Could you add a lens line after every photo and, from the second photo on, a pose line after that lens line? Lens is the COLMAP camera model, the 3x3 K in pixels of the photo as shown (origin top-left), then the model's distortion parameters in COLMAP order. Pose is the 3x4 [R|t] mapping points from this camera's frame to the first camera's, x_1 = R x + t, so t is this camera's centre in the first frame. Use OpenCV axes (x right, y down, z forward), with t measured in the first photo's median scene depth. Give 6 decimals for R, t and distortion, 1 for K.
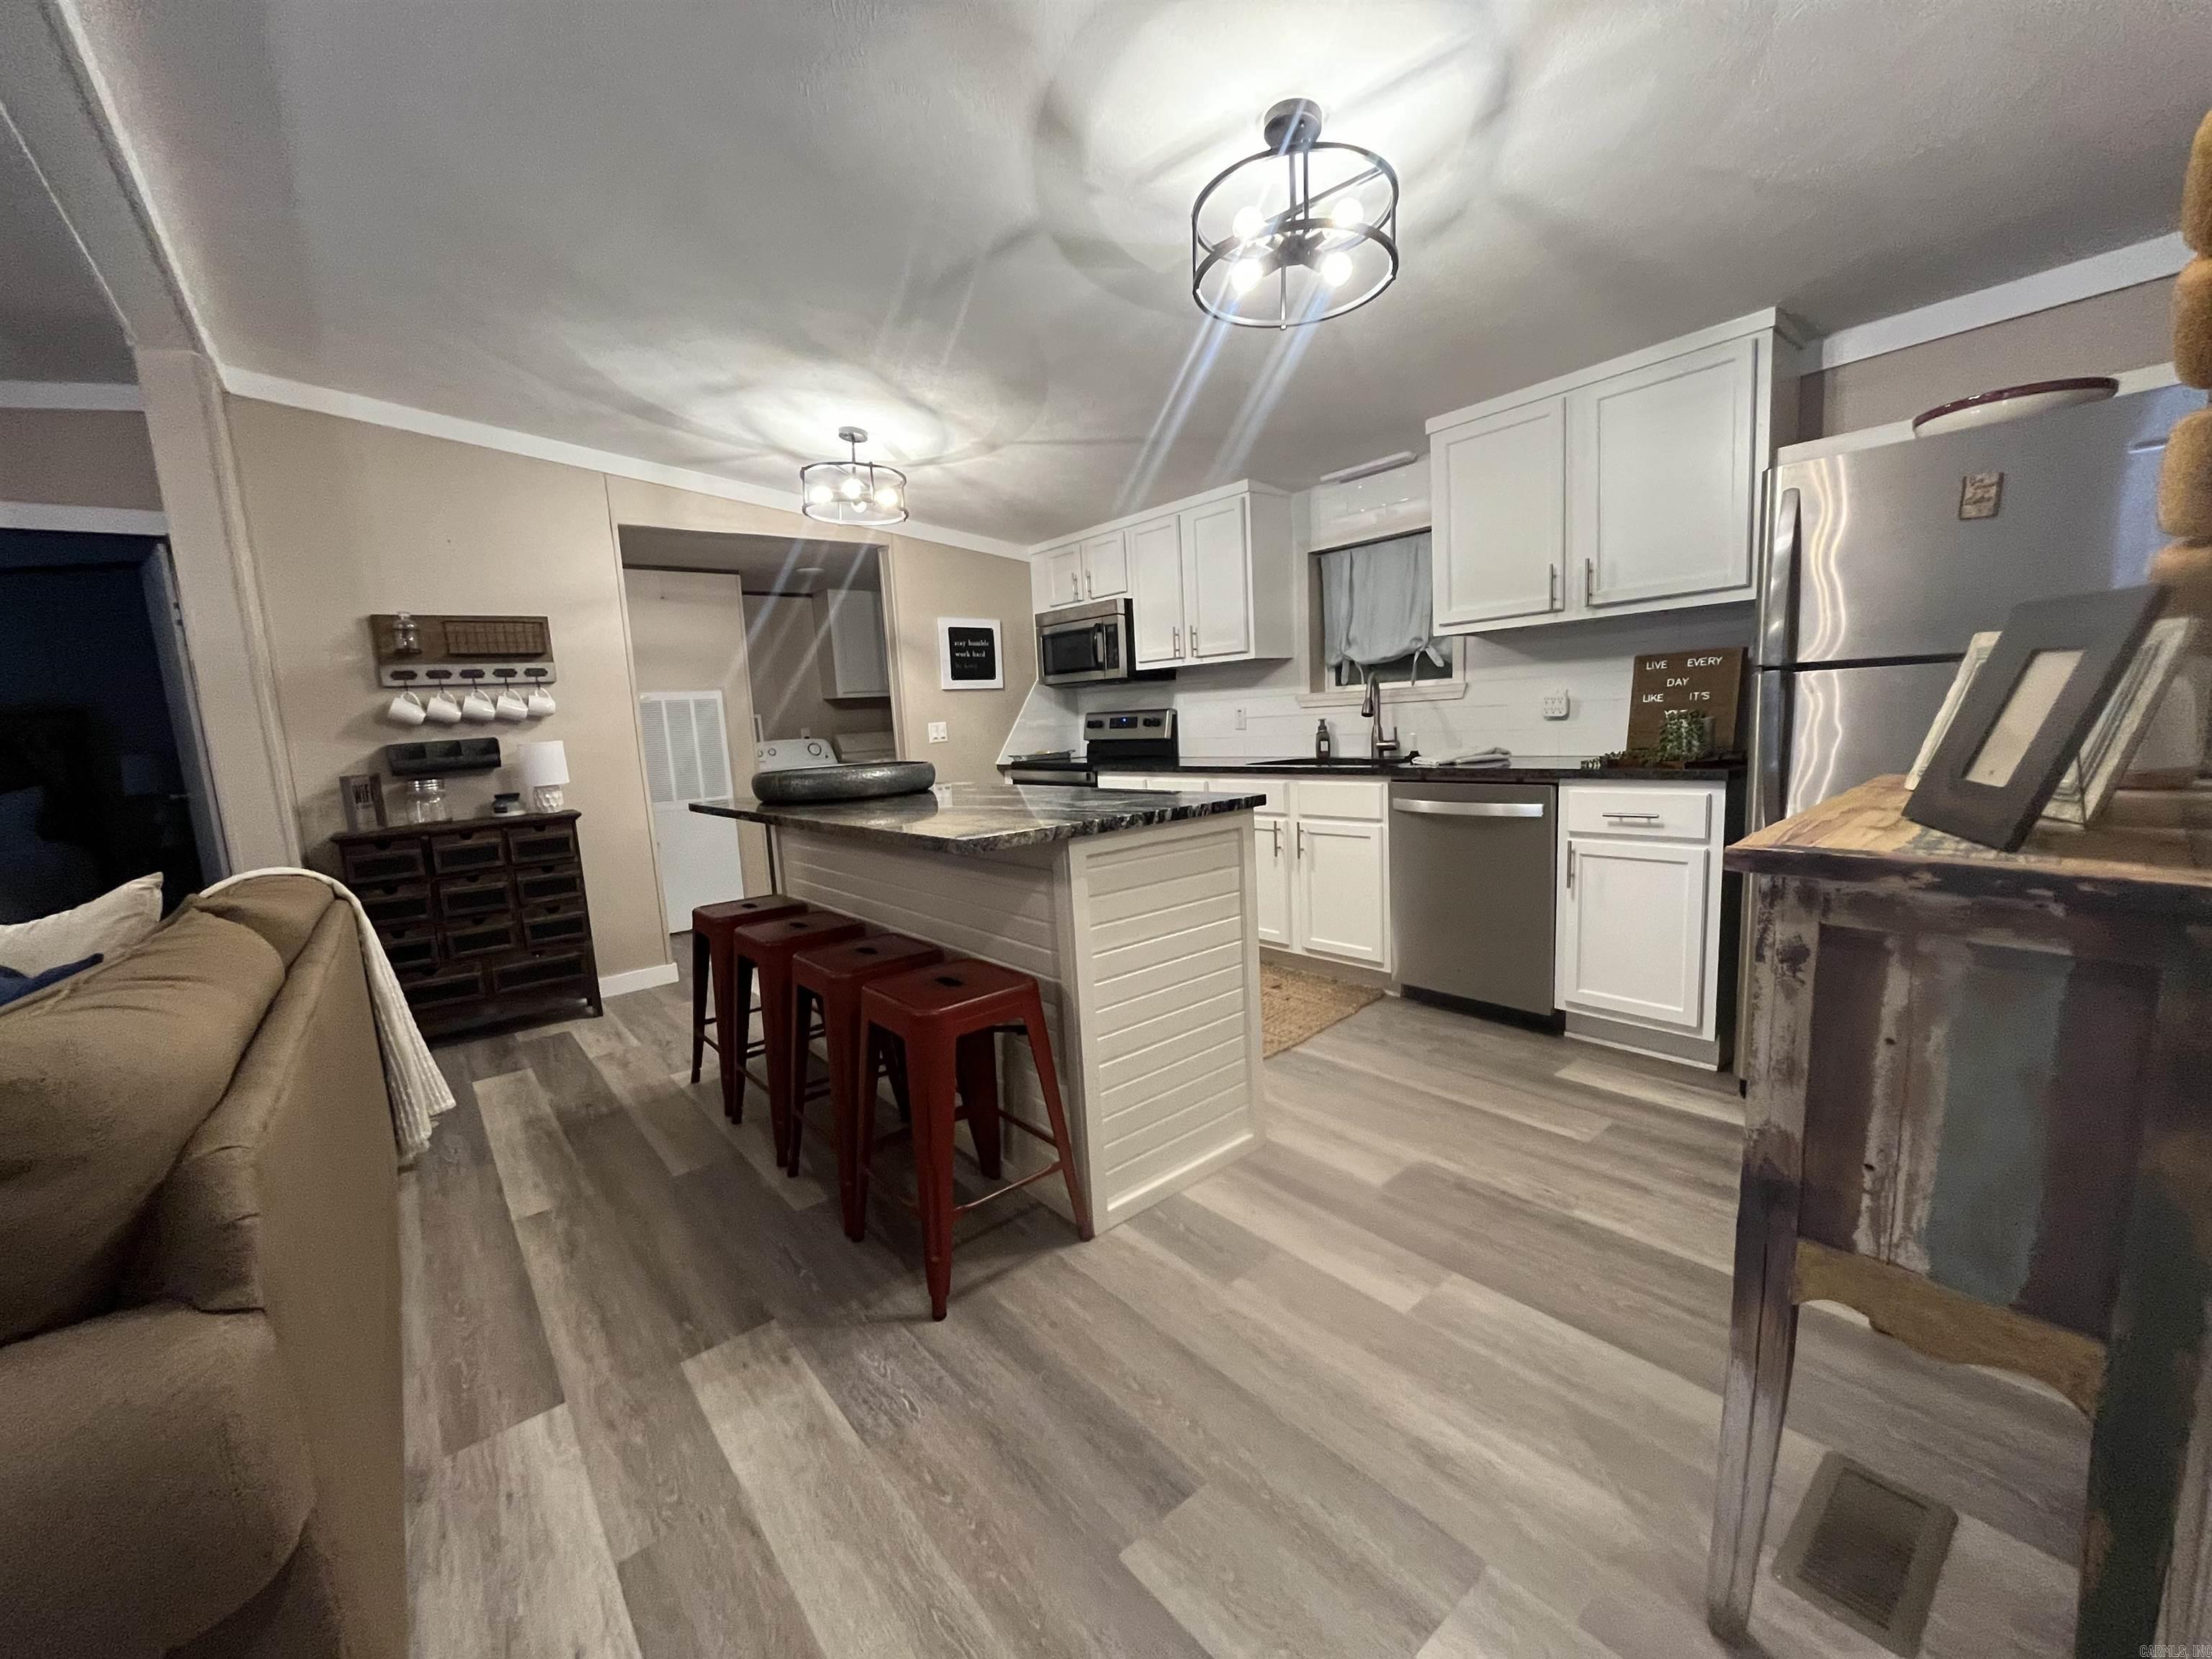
lens RADIAL K [[886.4, 0, 1112.8], [0, 886.4, 834.3], [0, 0, 1]] dist [-0.001242, -0.000038]
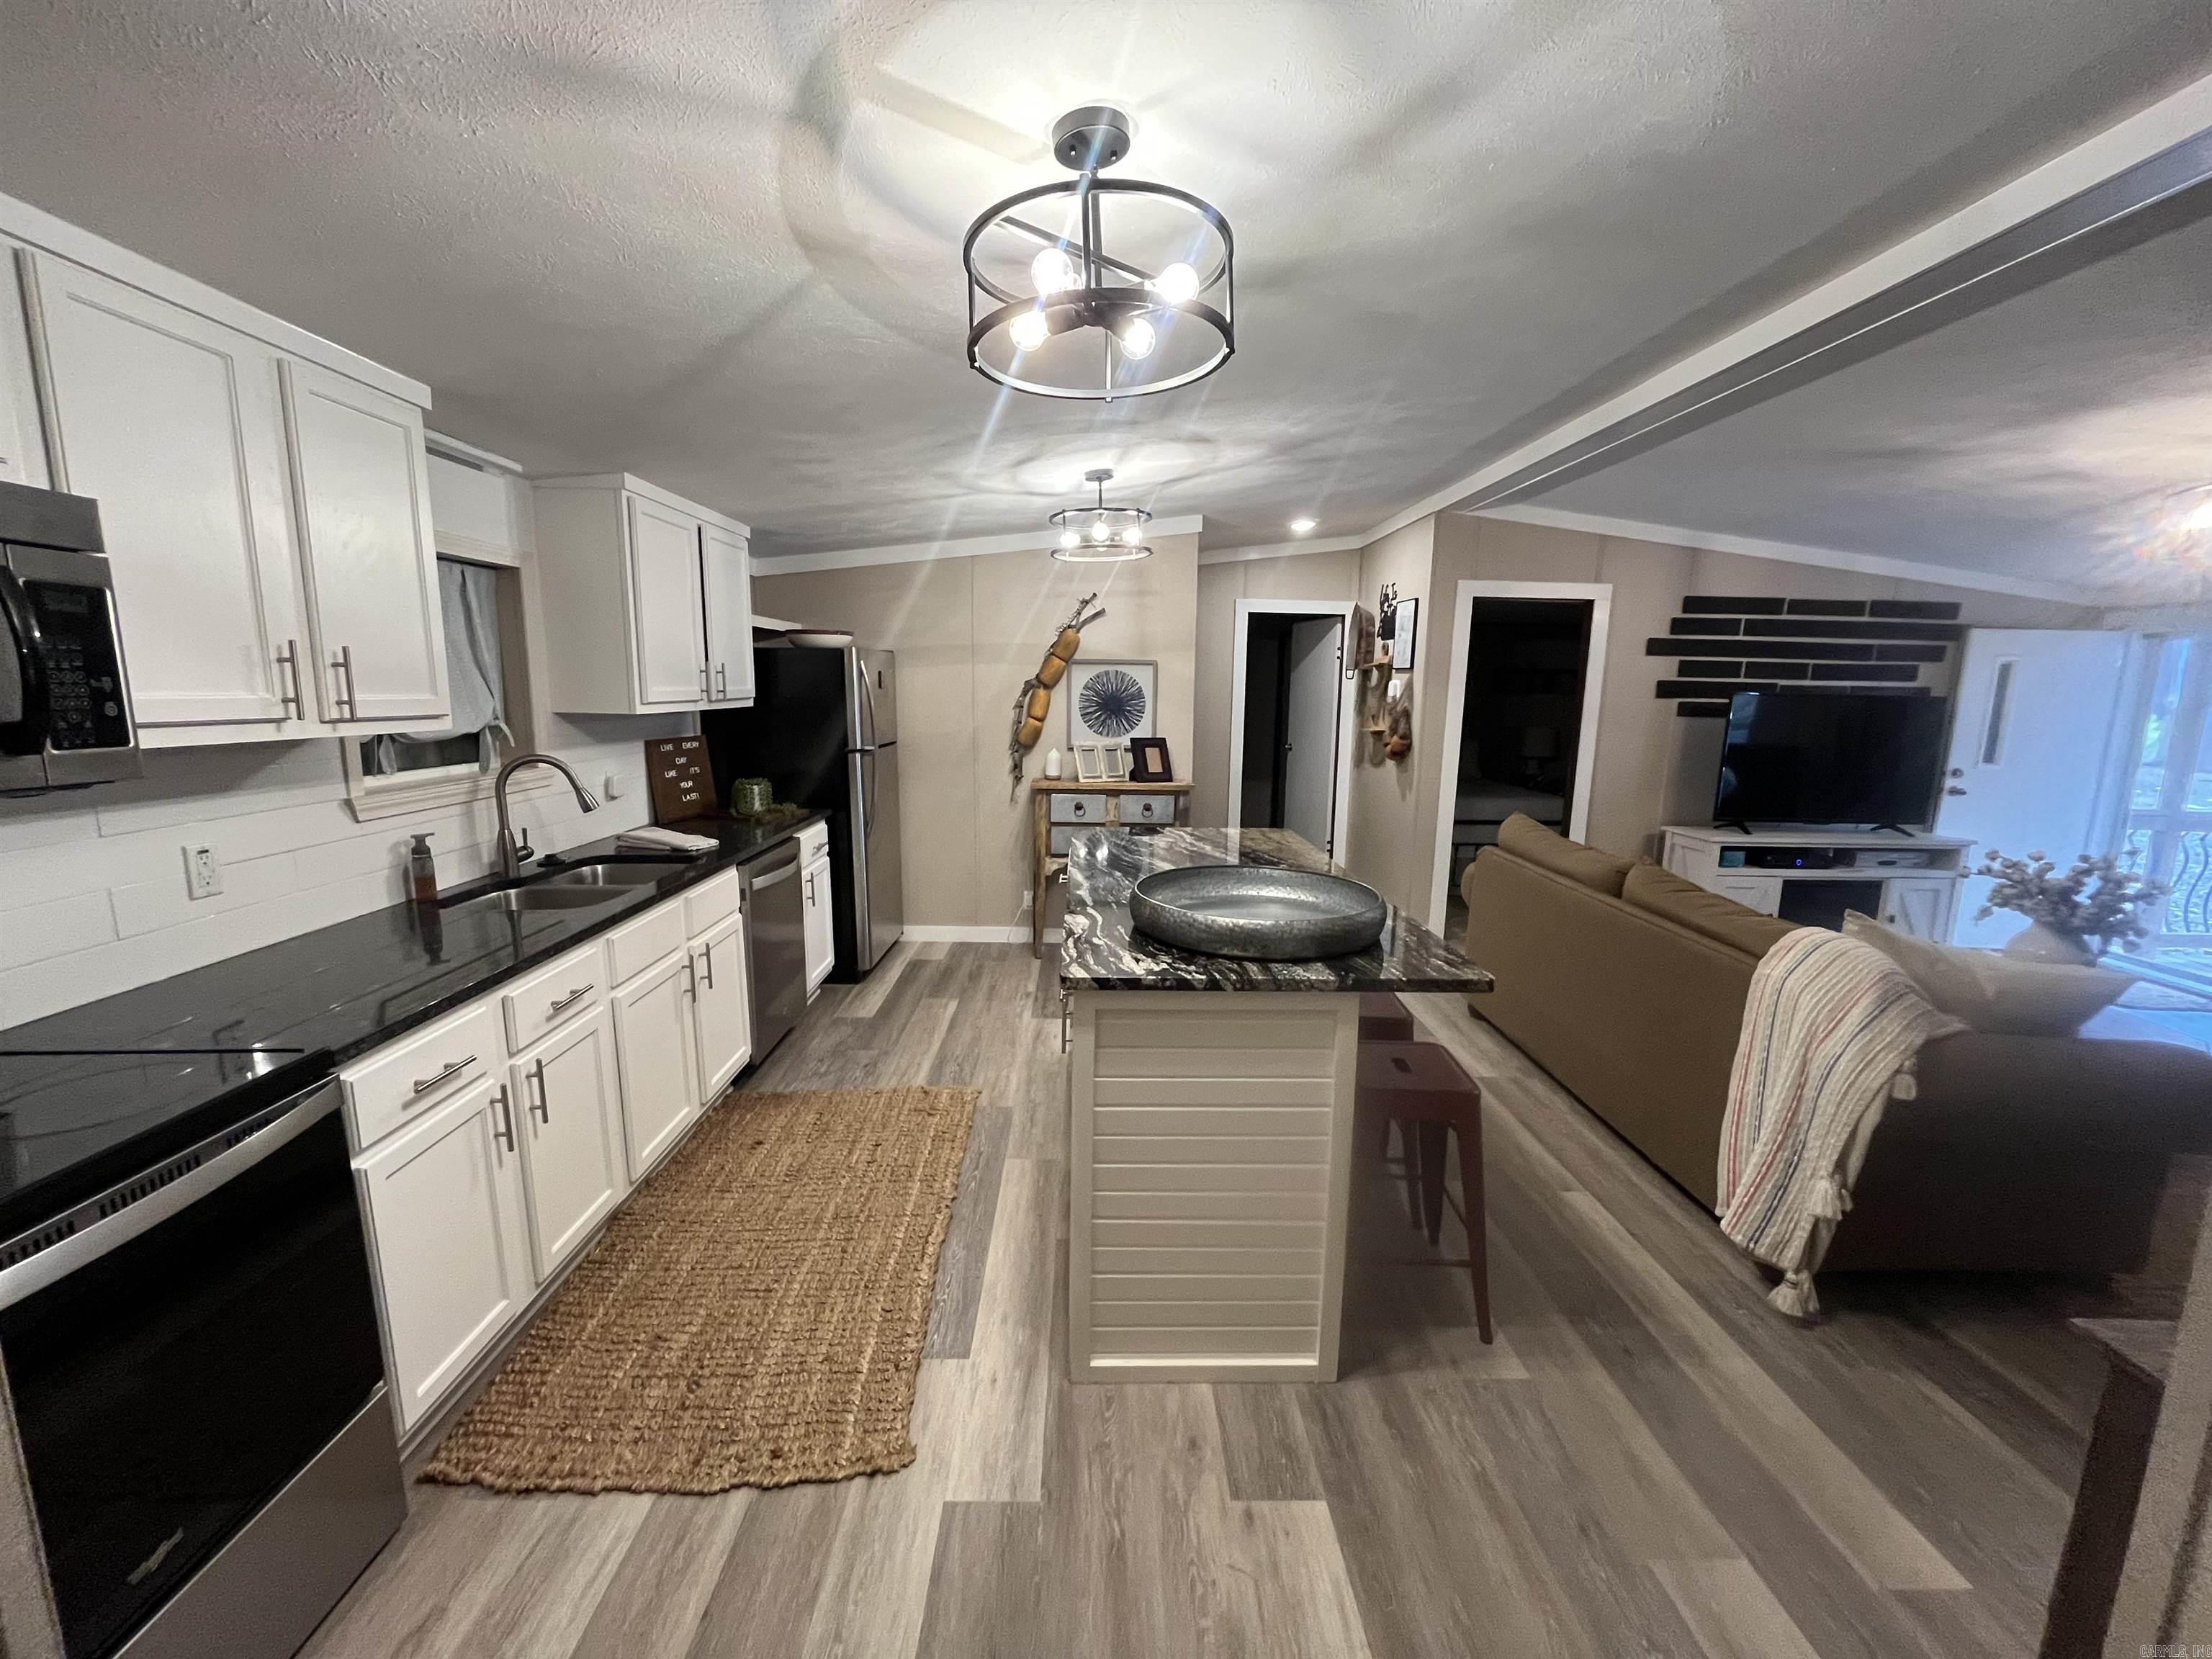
lens RADIAL K [[886.4, 0, 1098.8], [0, 886.4, 836.9], [0, 0, 1]] dist [-0.001242, -0.000038]
pose [[-0.771859, -0.059730, 0.632982, -0.487813], [0.117121, 0.965182, 0.233895, -0.220061], [-0.624913, 0.254669, -0.737989, 1.192276]]
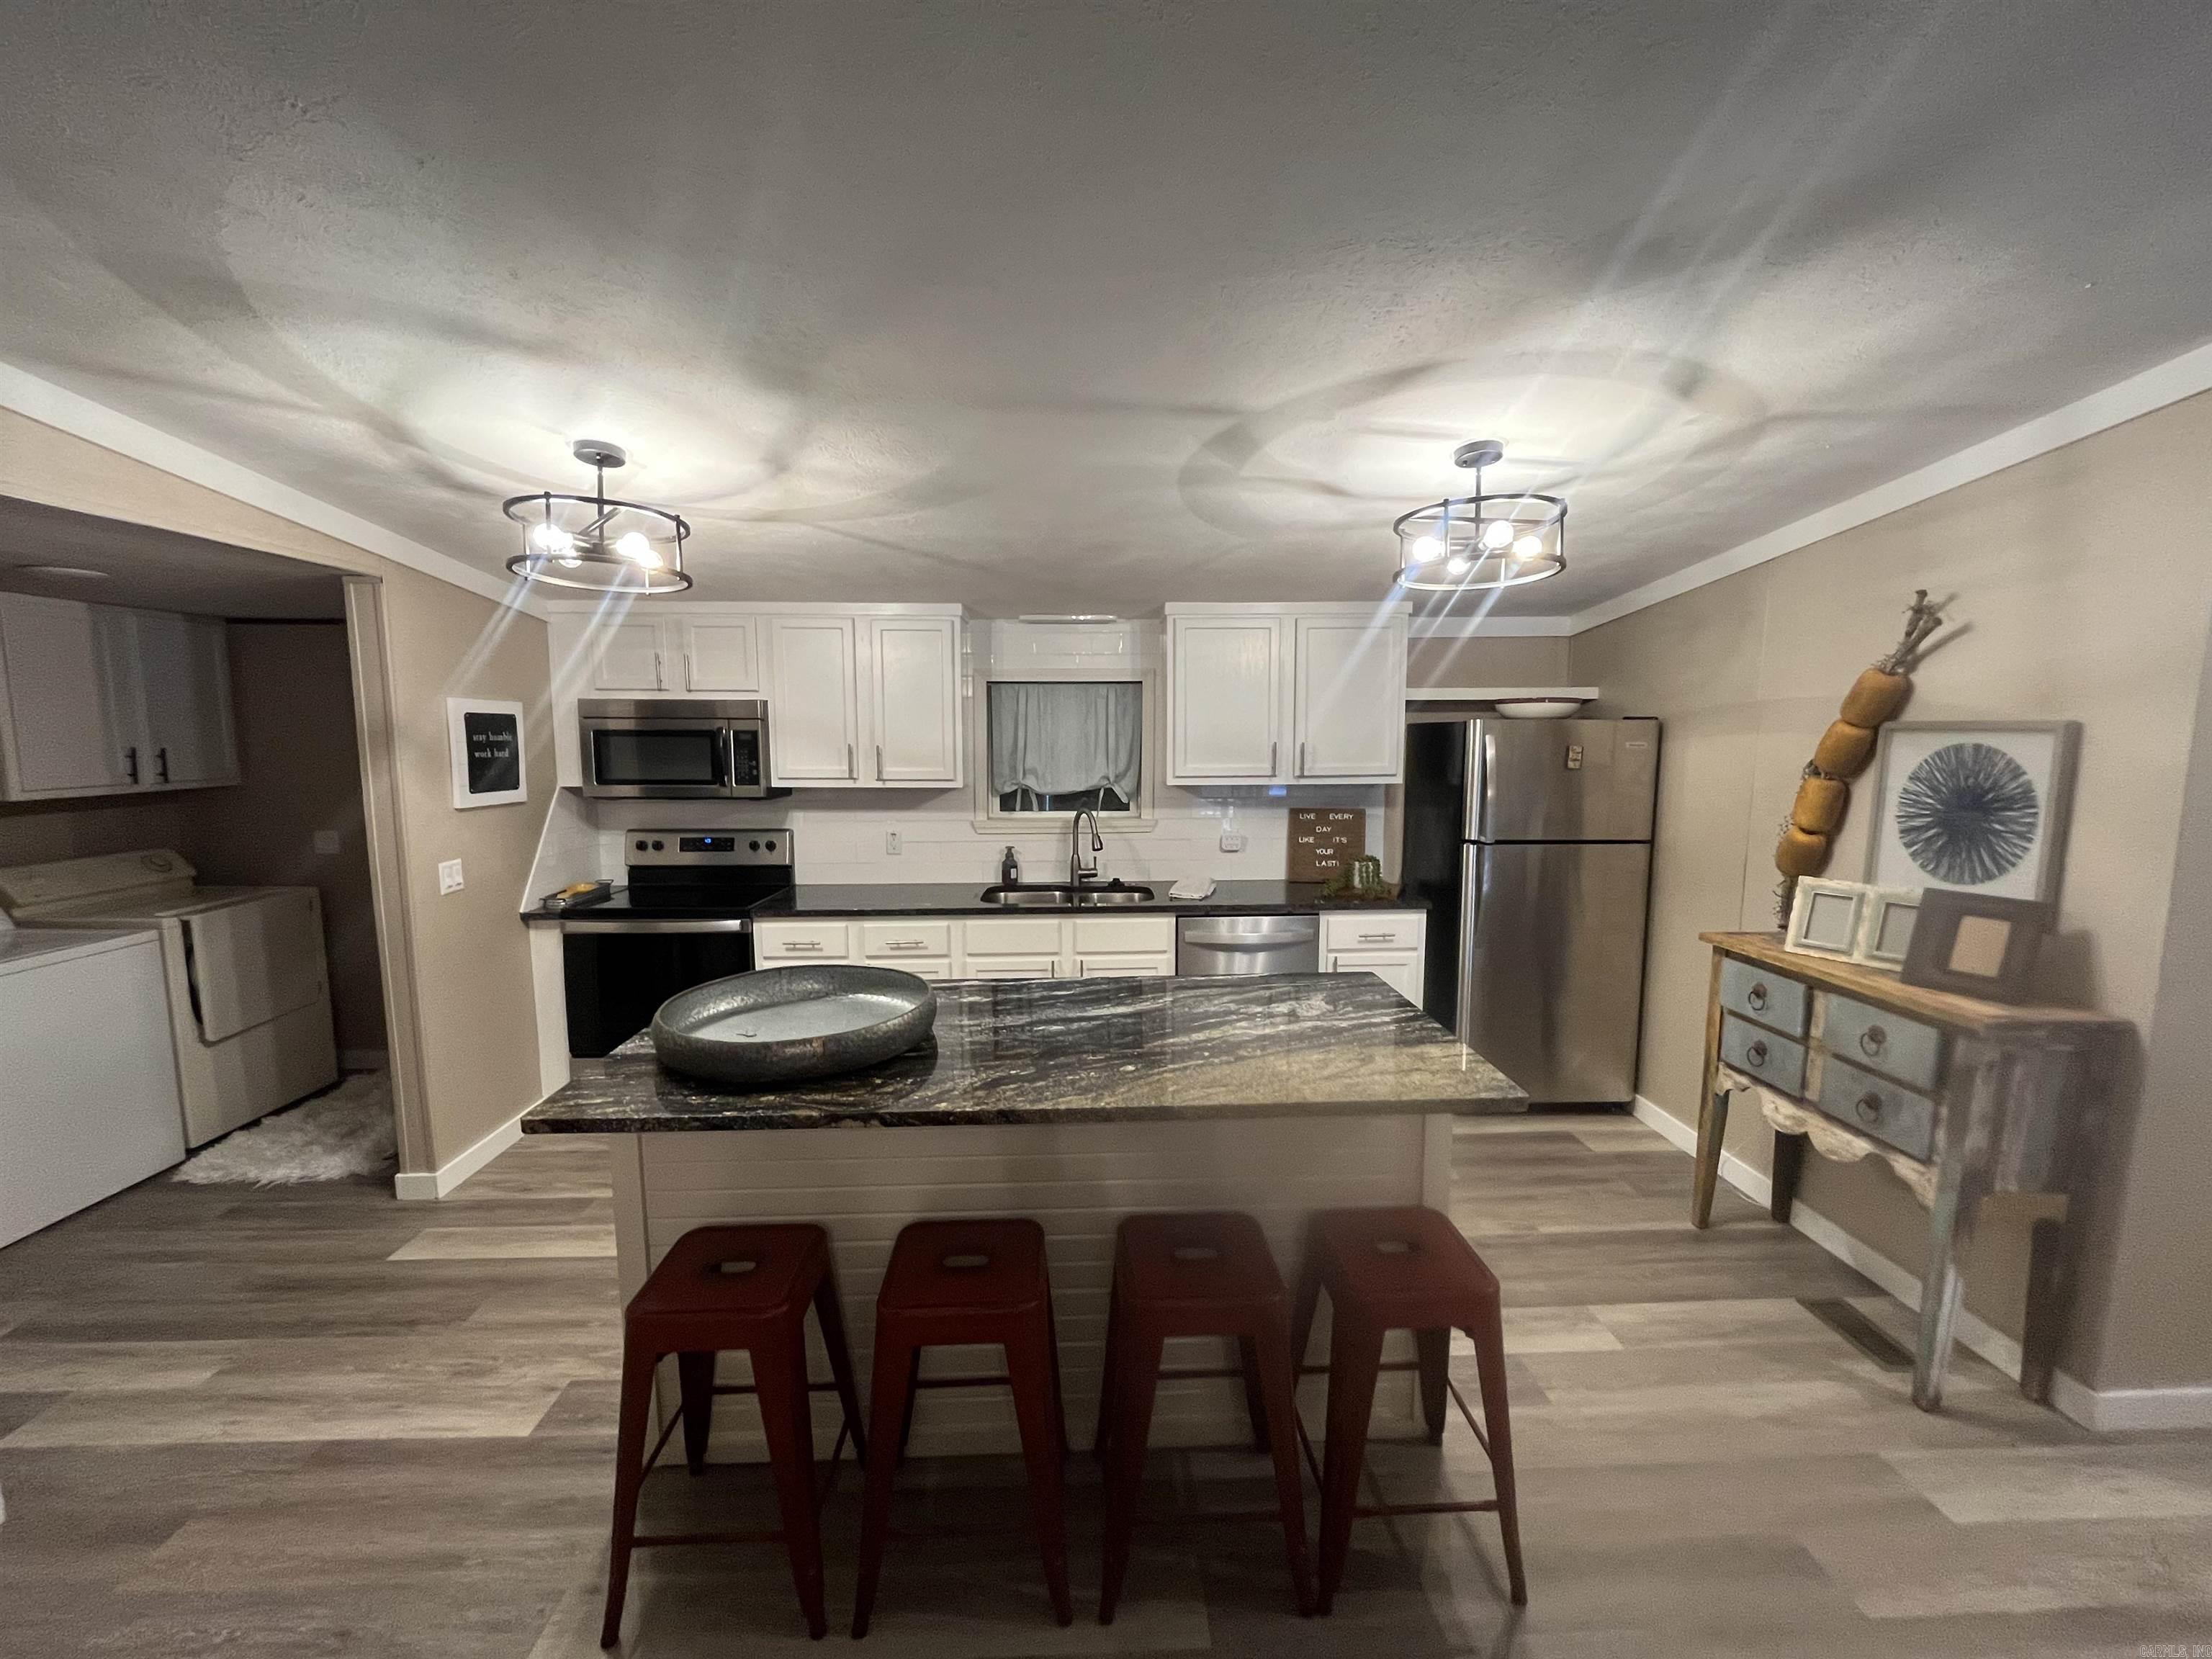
lens RADIAL K [[886.4, 0, 1103.4], [0, 886.4, 836.9], [0, 0, 1]] dist [-0.001242, -0.000038]
pose [[0.610870, -0.038885, 0.790775, -0.514241], [0.074281, 0.997202, -0.008346, -0.129469], [-0.788239, 0.063838, 0.612050, 0.308420]]
